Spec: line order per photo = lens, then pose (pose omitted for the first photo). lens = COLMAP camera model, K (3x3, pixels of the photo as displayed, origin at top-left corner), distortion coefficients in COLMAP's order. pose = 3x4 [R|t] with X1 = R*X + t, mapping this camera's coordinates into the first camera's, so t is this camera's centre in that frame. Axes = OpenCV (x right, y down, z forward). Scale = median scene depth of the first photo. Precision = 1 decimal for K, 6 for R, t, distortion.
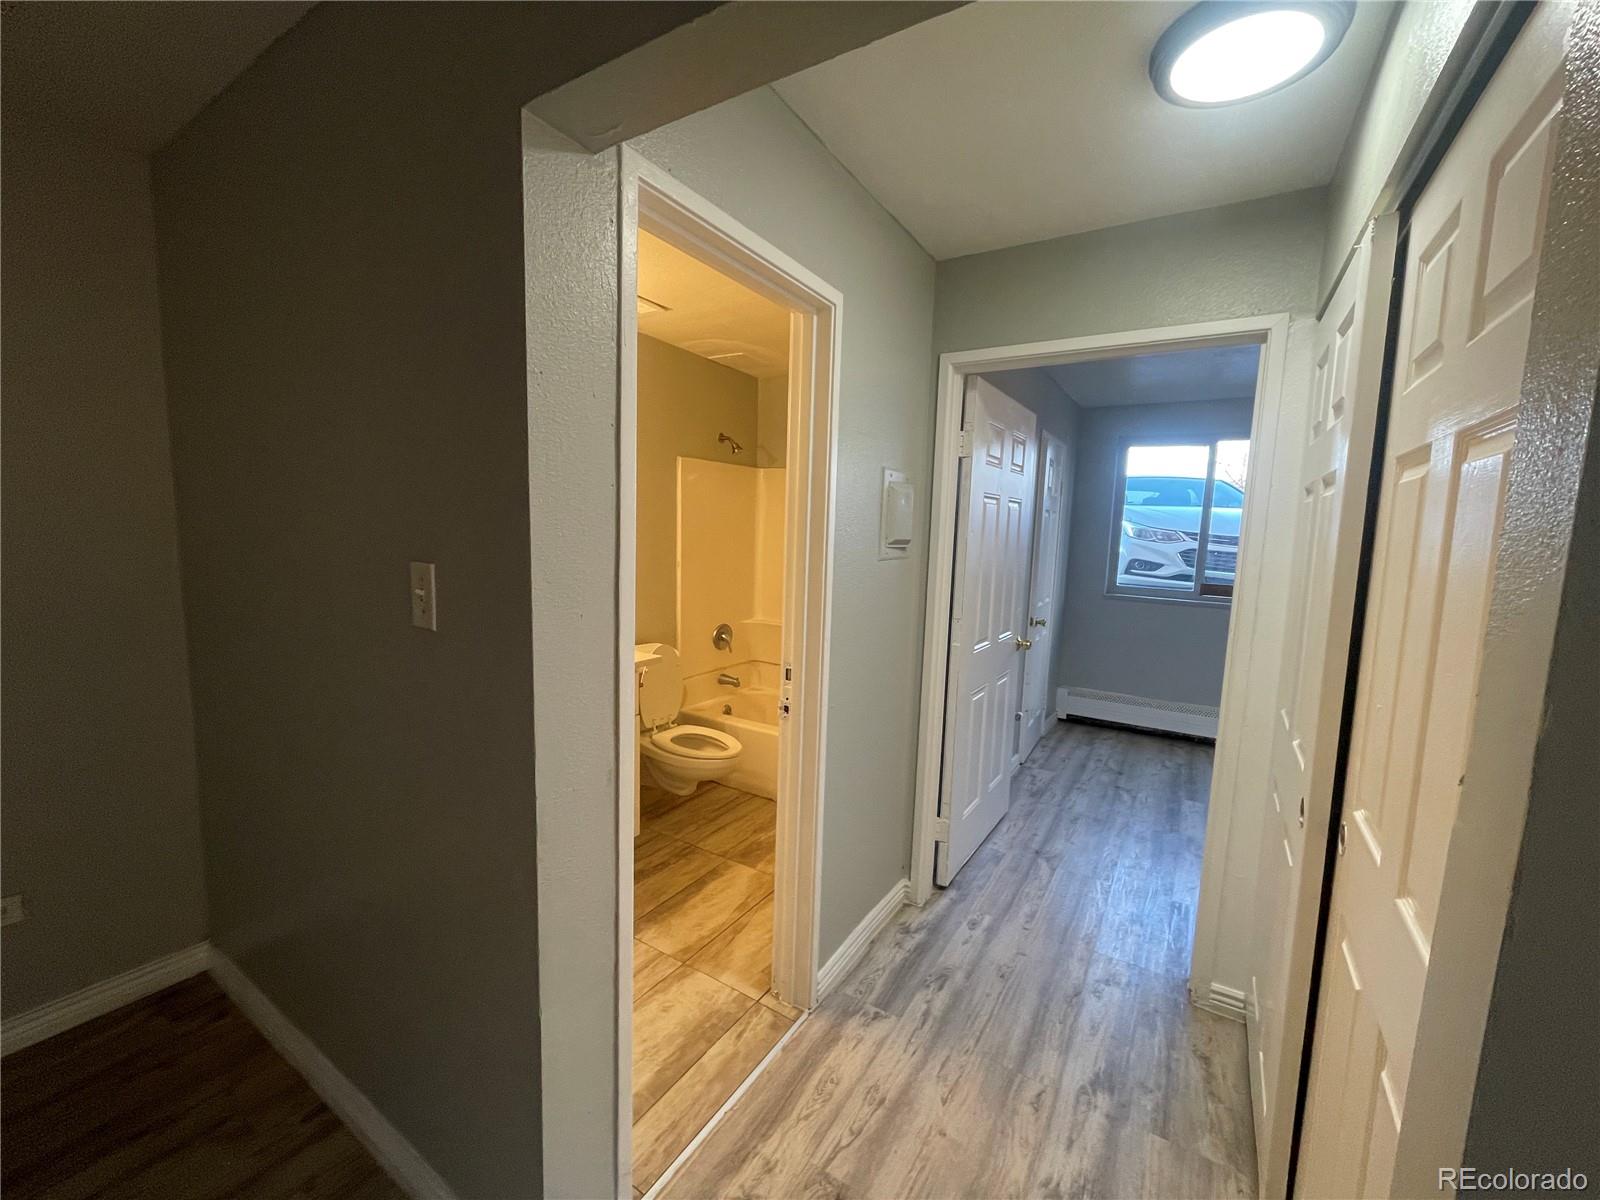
lens RADIAL K [[646.4, 0, 799.1], [0, 646.4, 596.3], [0, 0, 1]] dist [-0.001448, -0.000454]
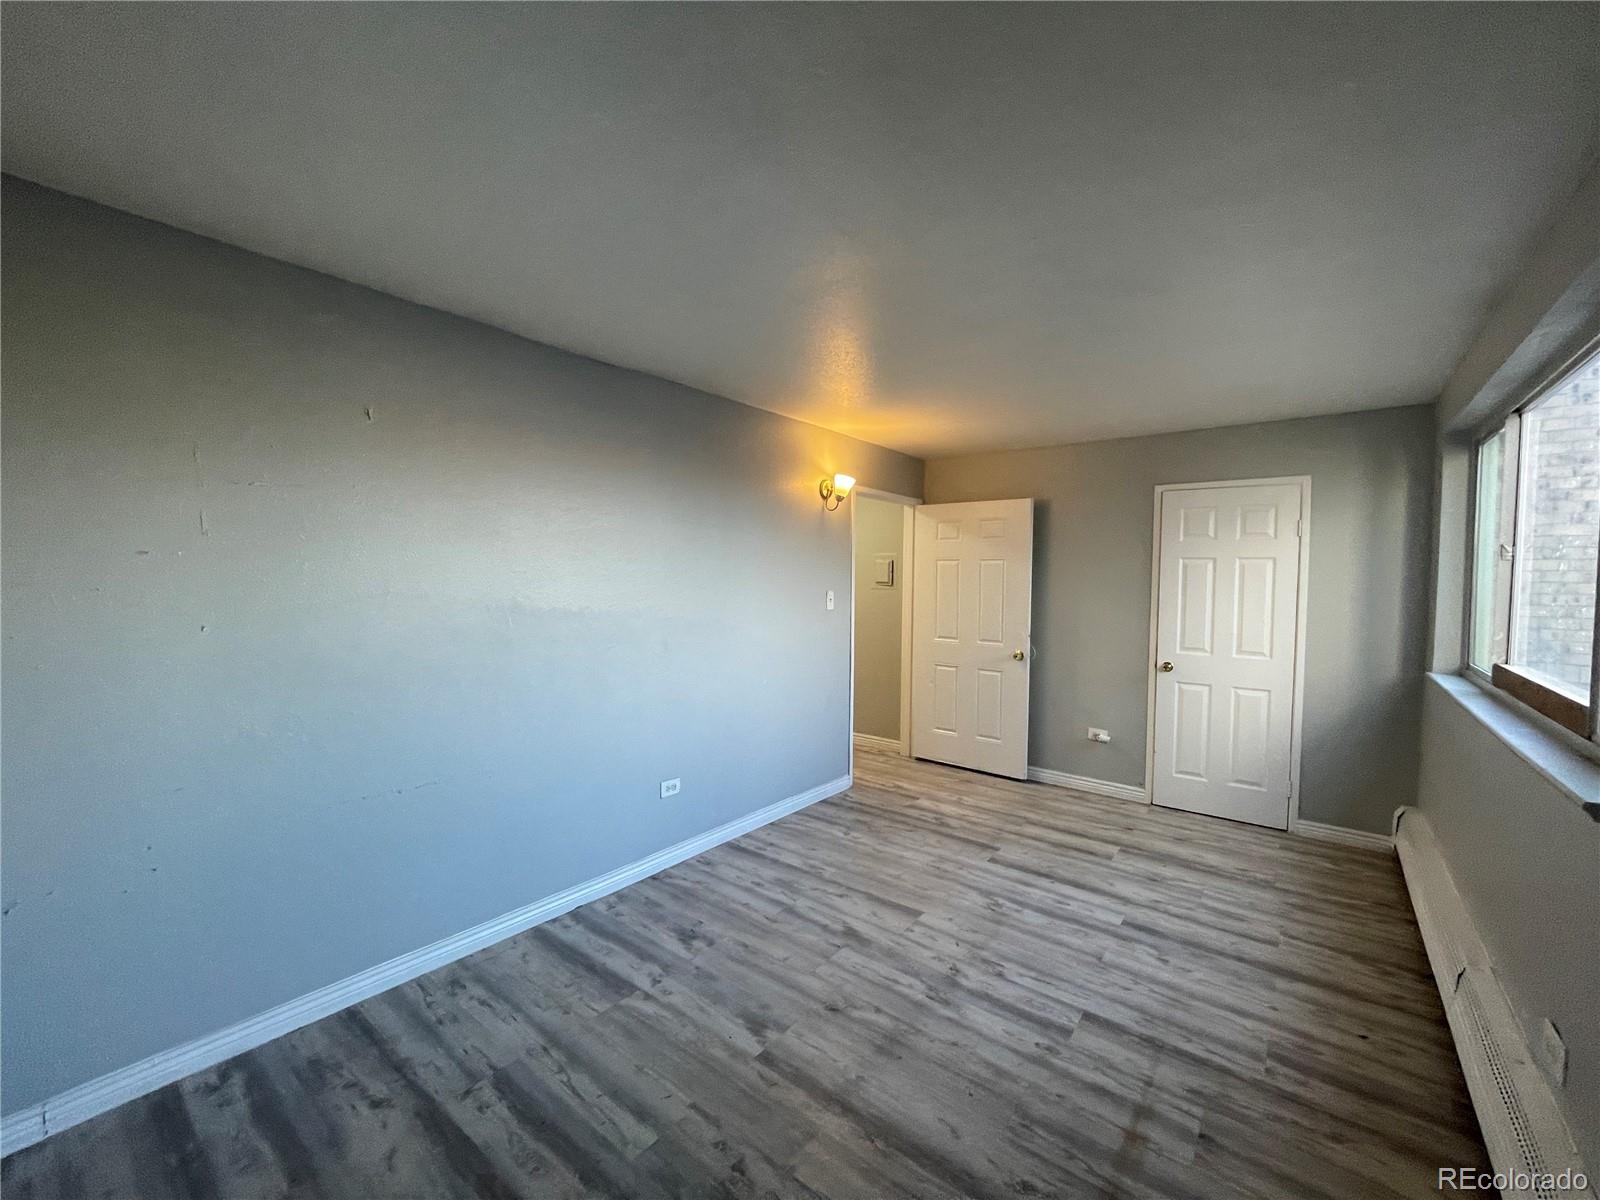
lens RADIAL K [[646.4, 0, 799.1], [0, 646.4, 596.3], [0, 0, 1]] dist [-0.001448, -0.000454]
pose [[-0.103116, 0.000340, -0.994669, 1.325650], [-0.124498, 0.992131, 0.013246, -0.010420], [0.986847, 0.125201, -0.102263, 0.474073]]
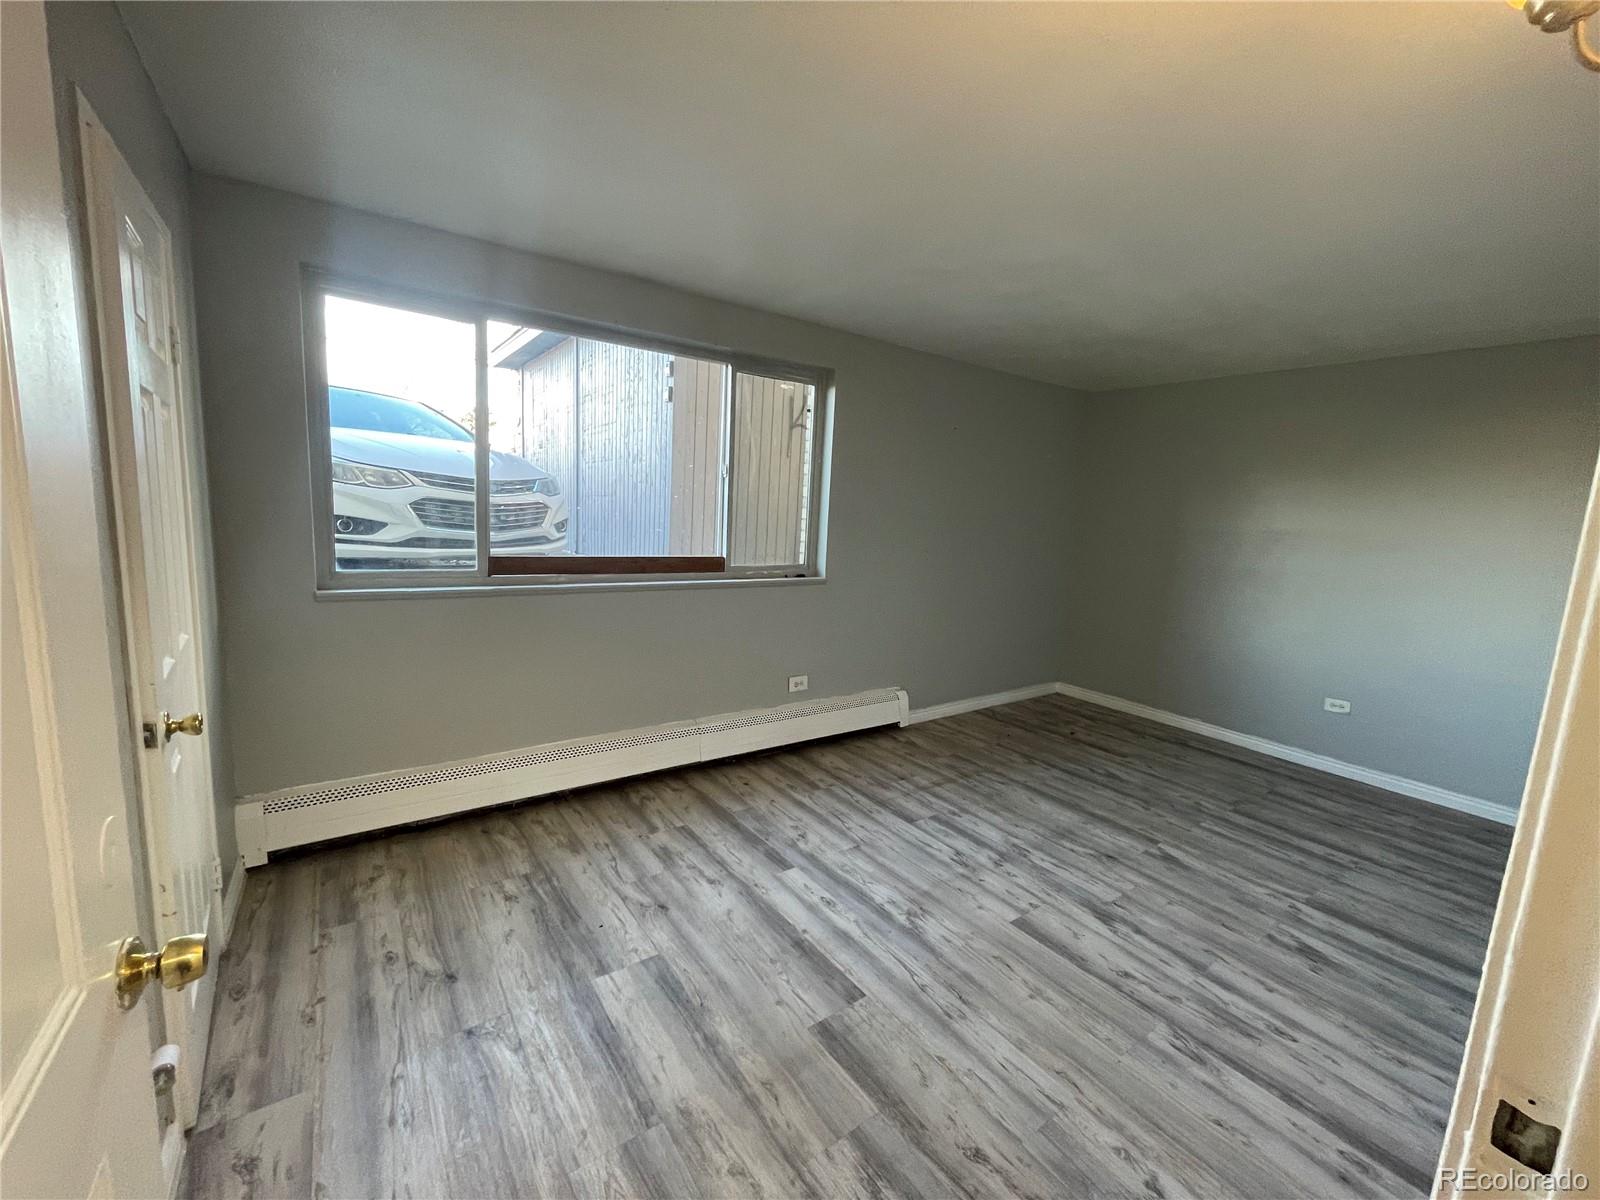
lens RADIAL K [[646.4, 0, 799.1], [0, 646.4, 596.3], [0, 0, 1]] dist [-0.001448, -0.000454]
pose [[0.380722, -0.143546, 0.913480, 0.180498], [0.063624, 0.989603, 0.128991, -0.045896], [-0.922498, 0.009009, 0.385897, 0.523171]]
